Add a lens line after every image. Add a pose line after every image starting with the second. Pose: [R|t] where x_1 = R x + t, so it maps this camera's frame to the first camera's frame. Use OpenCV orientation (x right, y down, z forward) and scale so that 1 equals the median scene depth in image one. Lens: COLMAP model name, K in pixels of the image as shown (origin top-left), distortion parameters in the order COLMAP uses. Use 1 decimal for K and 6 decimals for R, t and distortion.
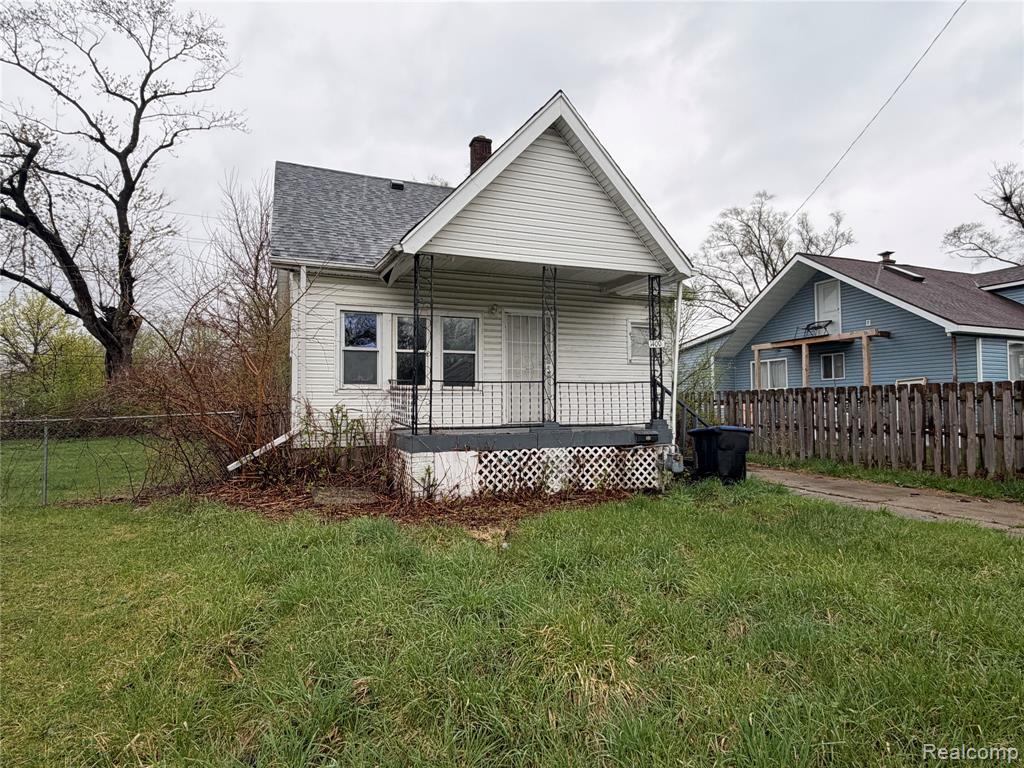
lens RADIAL K [[557.5, 0, 514.9], [0, 557.5, 384.4], [0, 0, 1]] dist [0.005245, -0.001953]
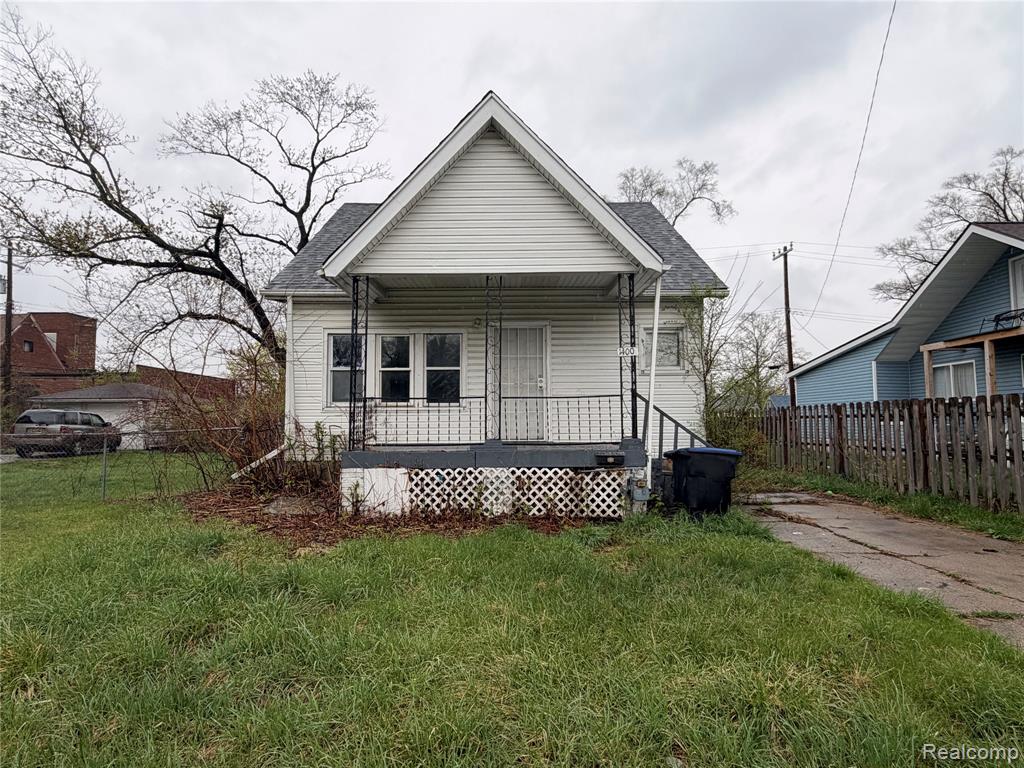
lens RADIAL K [[557.5, 0, 510.5], [0, 557.5, 384.8], [0, 0, 1]] dist [0.005245, -0.001953]
pose [[0.931449, -0.023085, -0.363138, 0.382005], [0.013420, 0.999486, -0.029116, 0.001906], [0.363623, 0.022247, 0.931280, 0.117542]]
